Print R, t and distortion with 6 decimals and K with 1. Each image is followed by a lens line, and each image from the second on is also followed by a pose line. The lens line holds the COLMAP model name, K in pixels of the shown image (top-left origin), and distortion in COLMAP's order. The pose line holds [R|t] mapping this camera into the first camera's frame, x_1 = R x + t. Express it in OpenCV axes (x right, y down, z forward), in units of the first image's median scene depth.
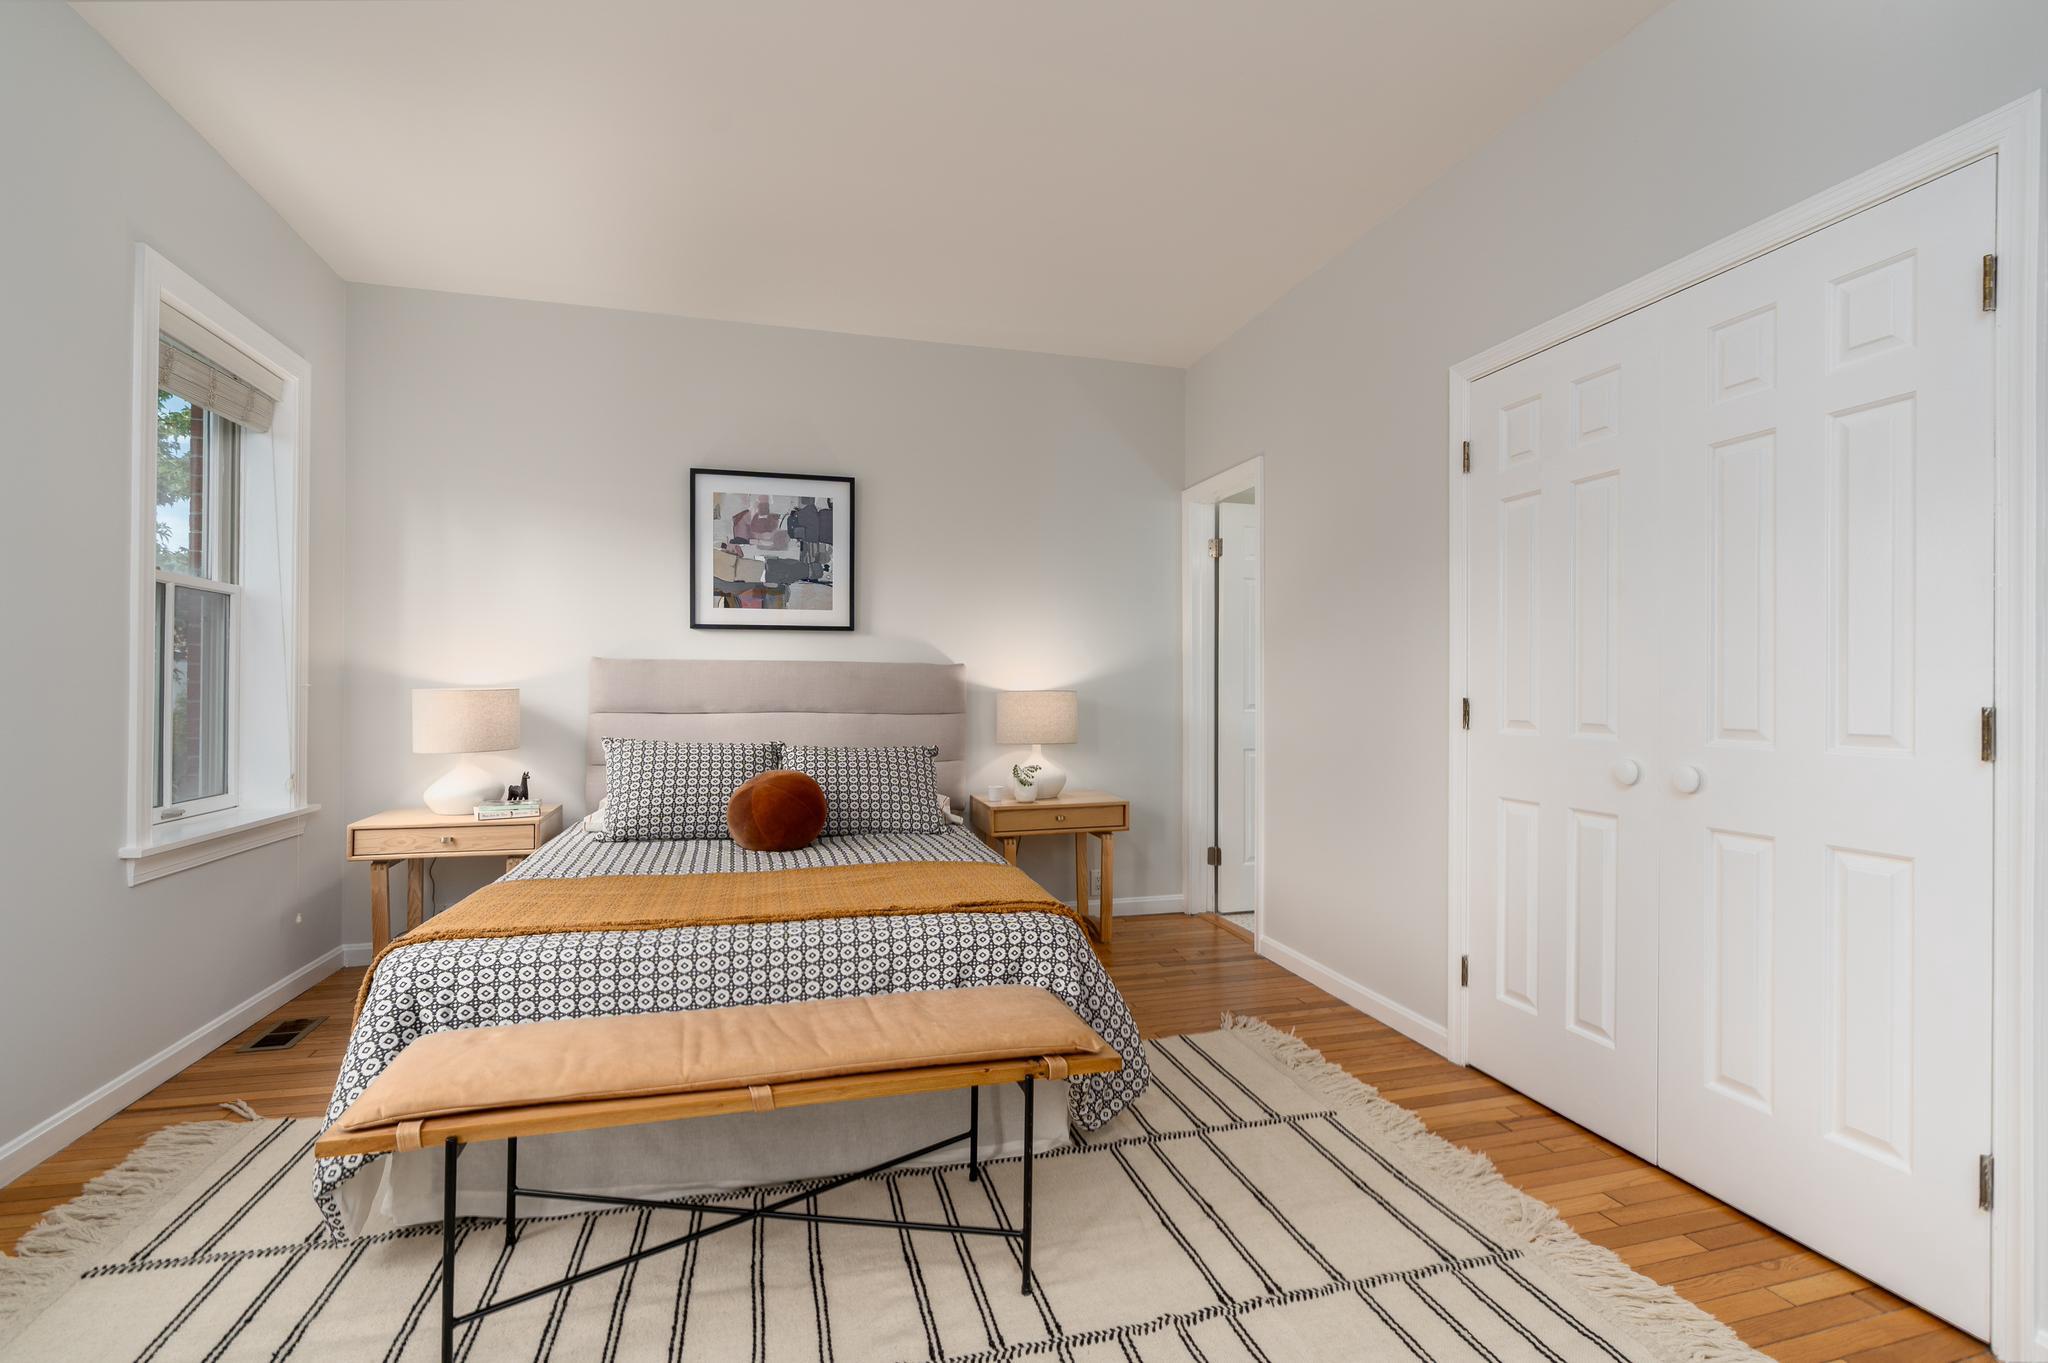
lens RADIAL K [[927.6, 0, 1020.3], [0, 927.6, 681.4], [0, 0, 1]] dist [-0.009711, 0.003641]
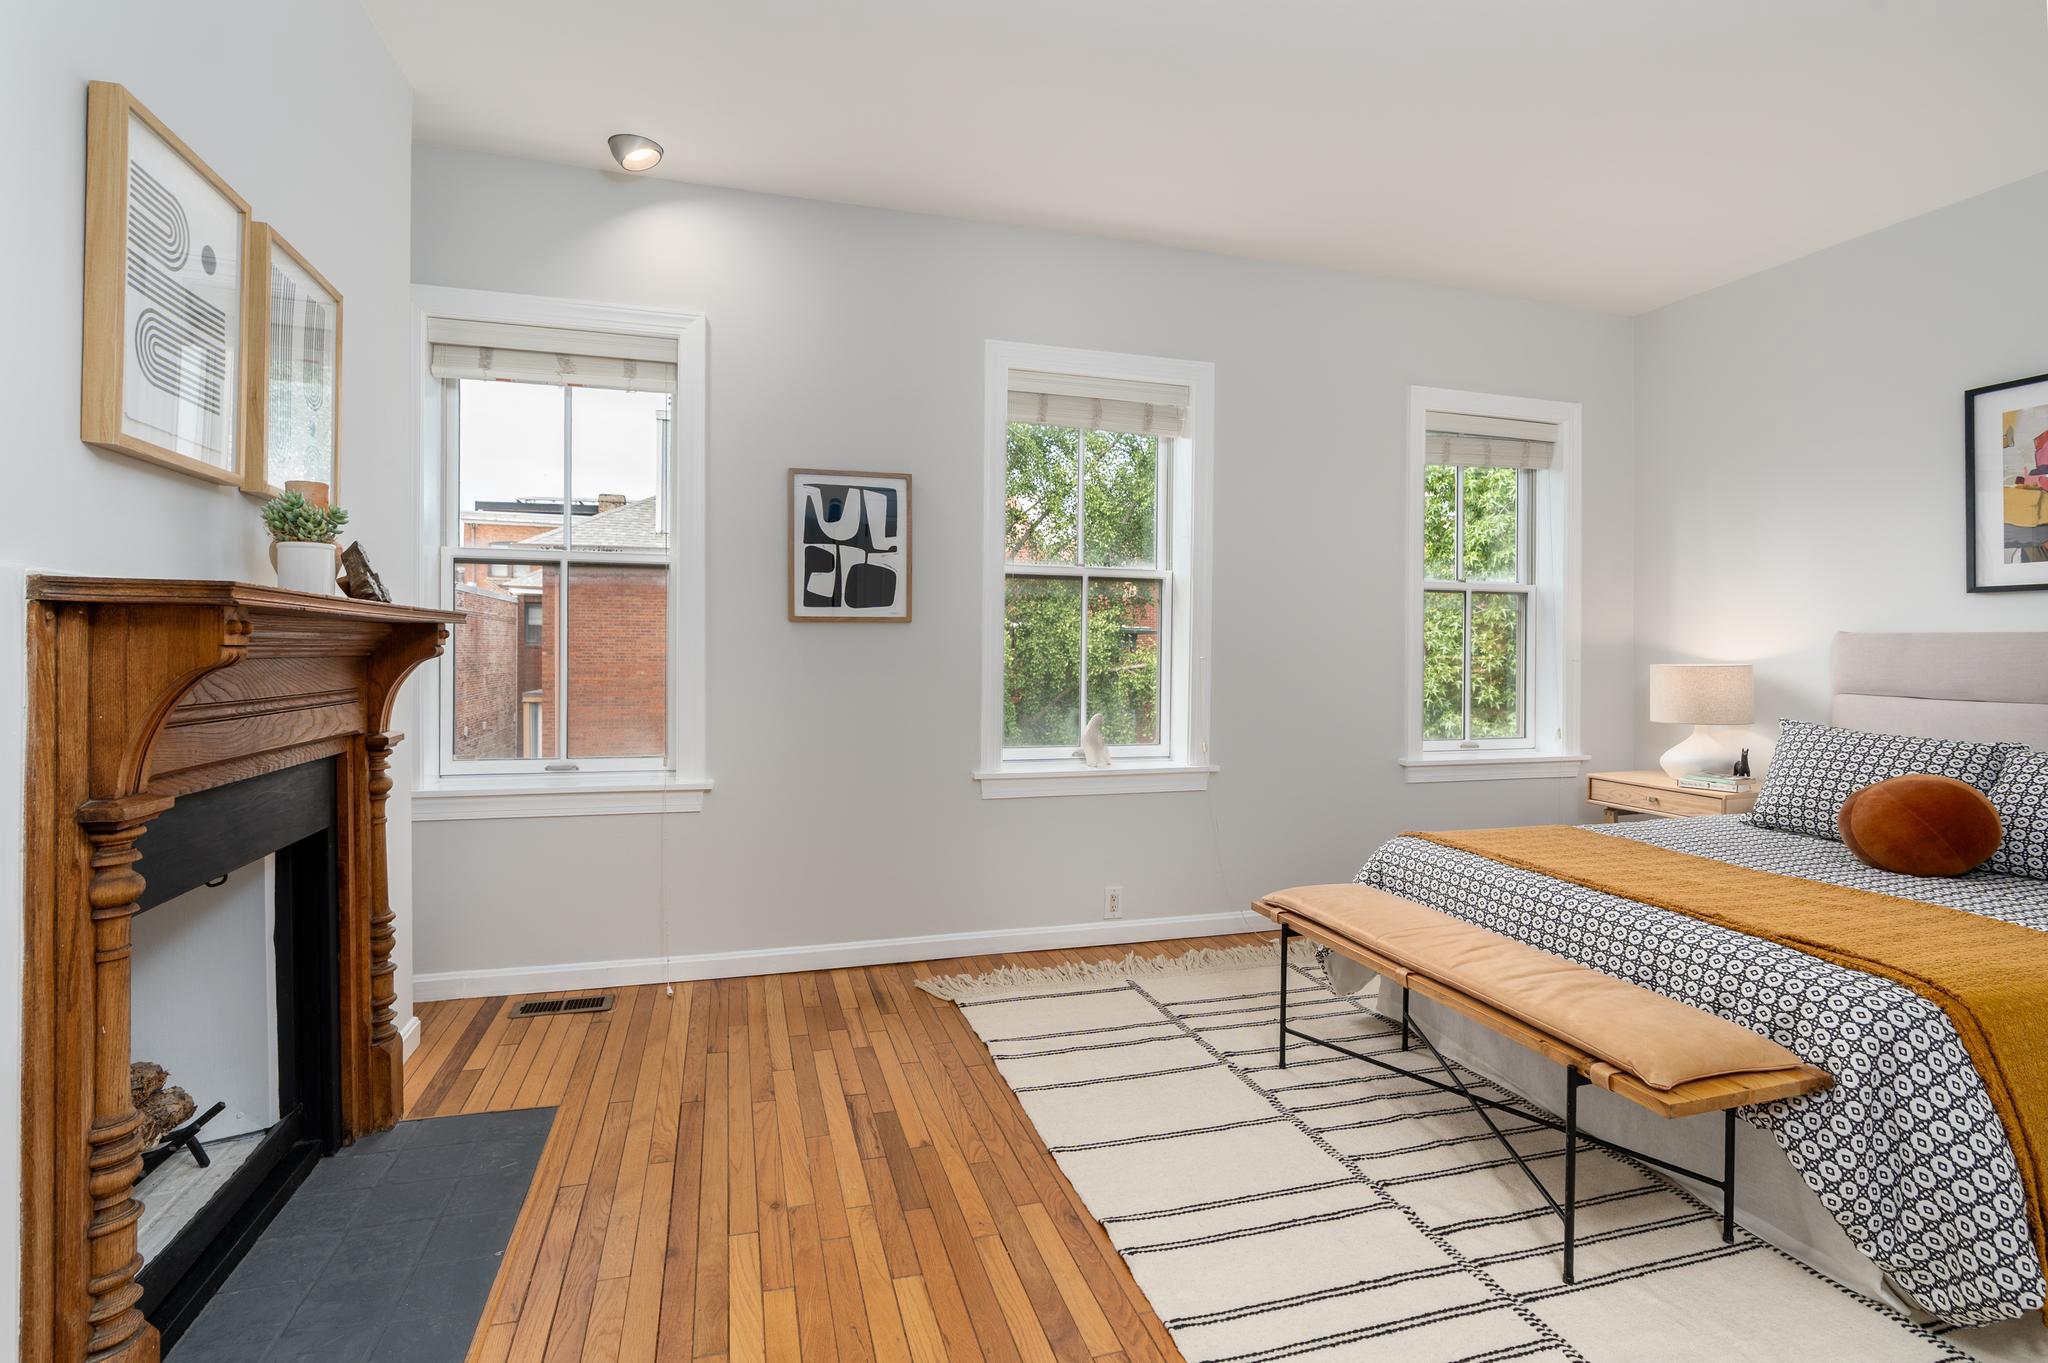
lens RADIAL K [[966.7, 0, 1004.1], [0, 966.7, 636.7], [0, 0, 1]] dist [-0.002852, -0.000947]
pose [[0.022008, -0.010951, -0.999698, 0.547710], [-0.000040, 0.999940, -0.010955, -0.012876], [0.999758, 0.000282, 0.022006, 0.193524]]
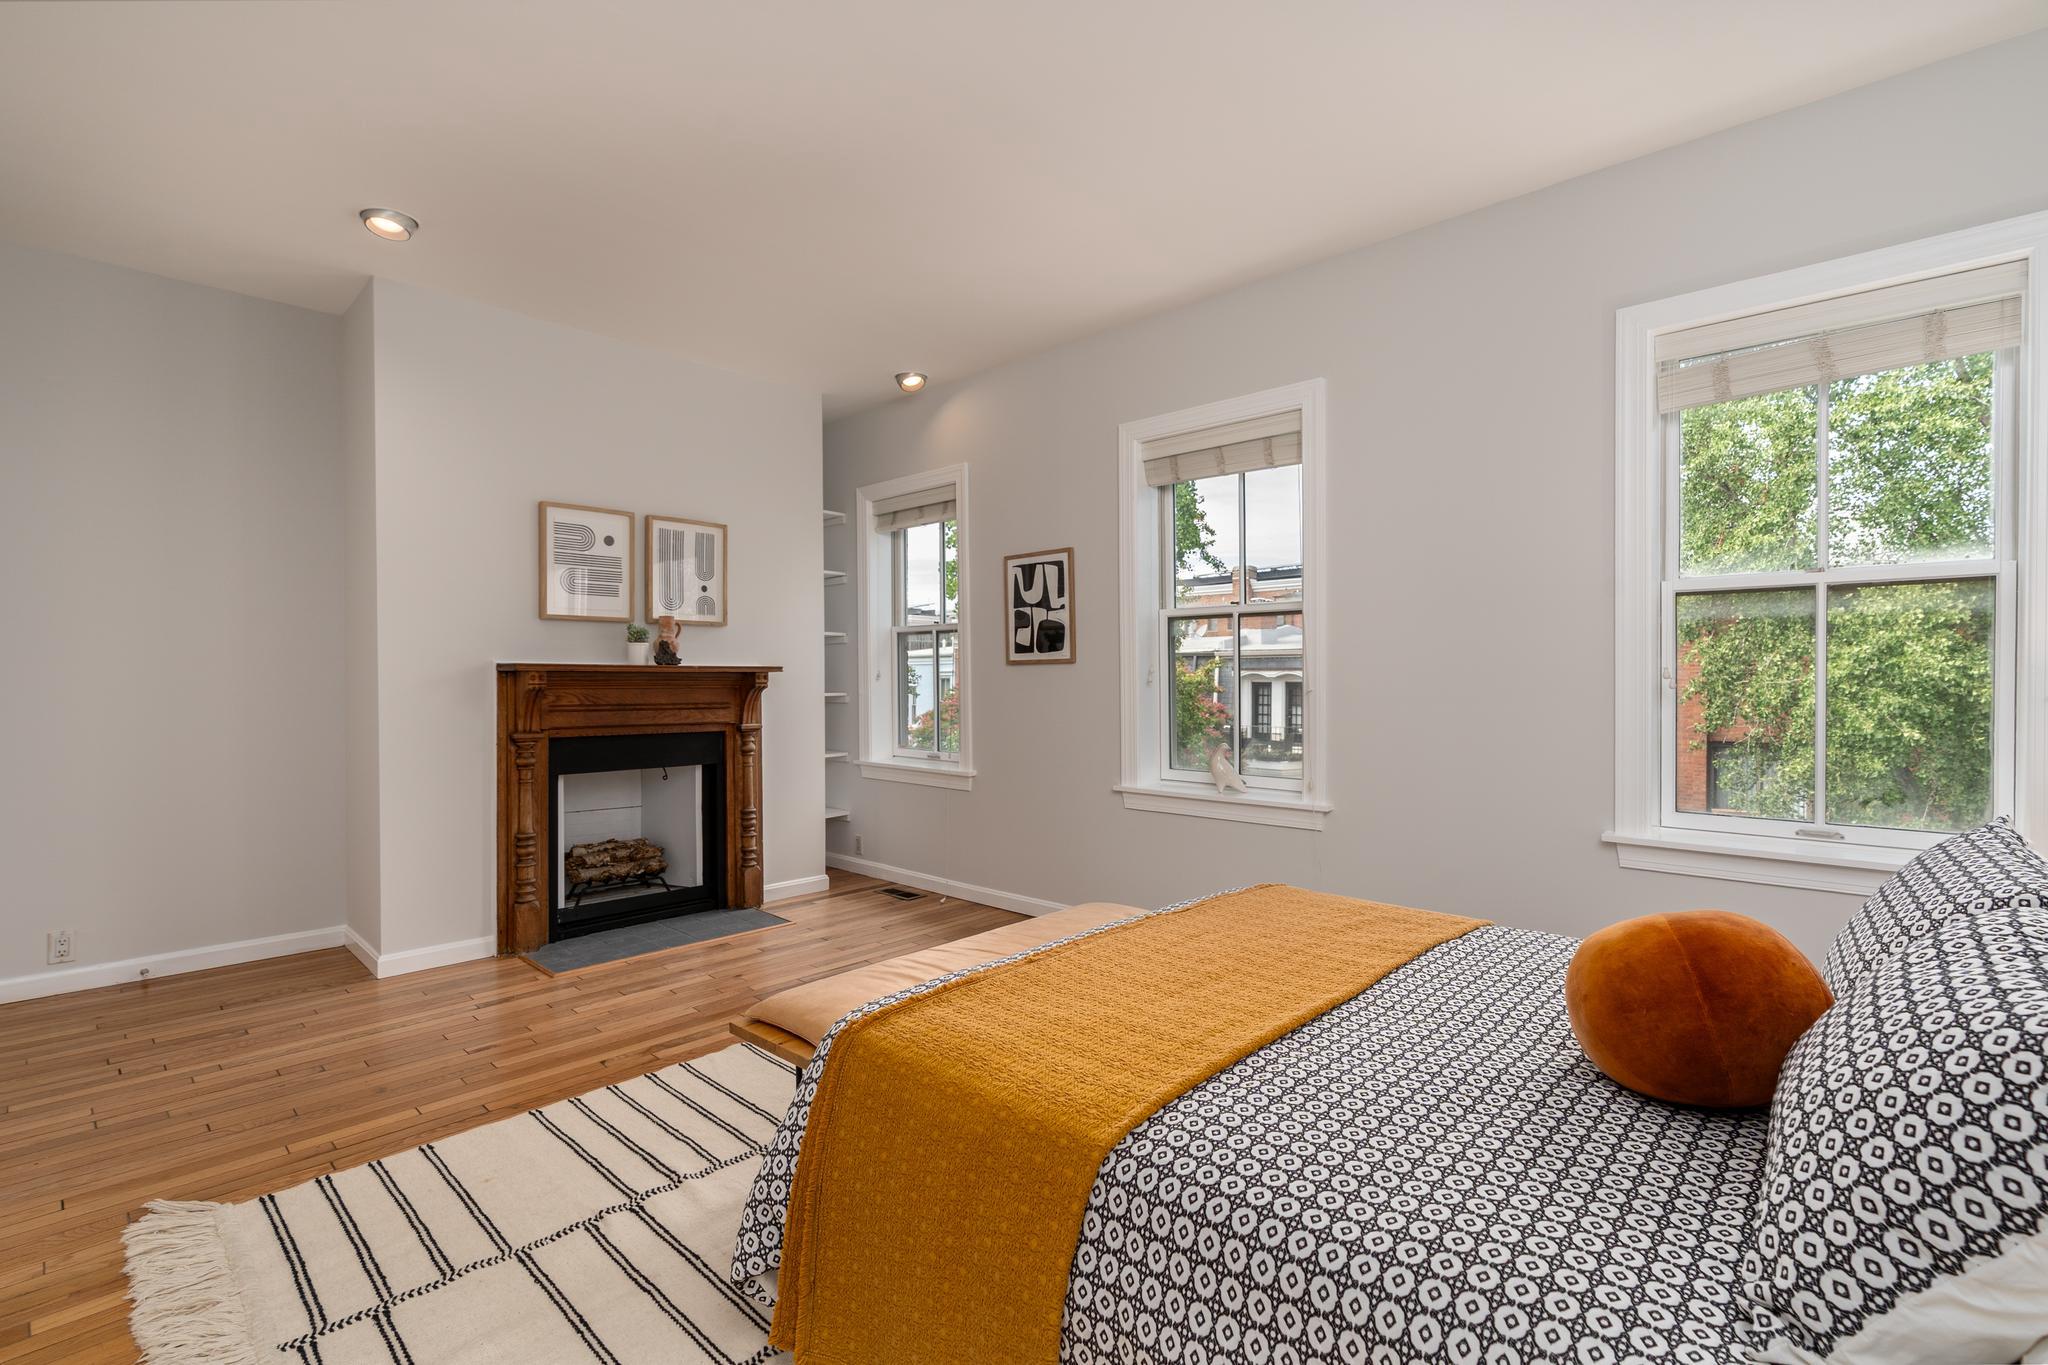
lens RADIAL K [[927.6, 0, 1037.3], [0, 927.6, 669.0], [0, 0, 1]] dist [-0.009711, 0.003641]
pose [[-0.846703, -0.004638, -0.532046, 0.221270], [0.004219, 0.999872, -0.015431, -0.011333], [0.532049, -0.015310, -0.846575, 1.202779]]
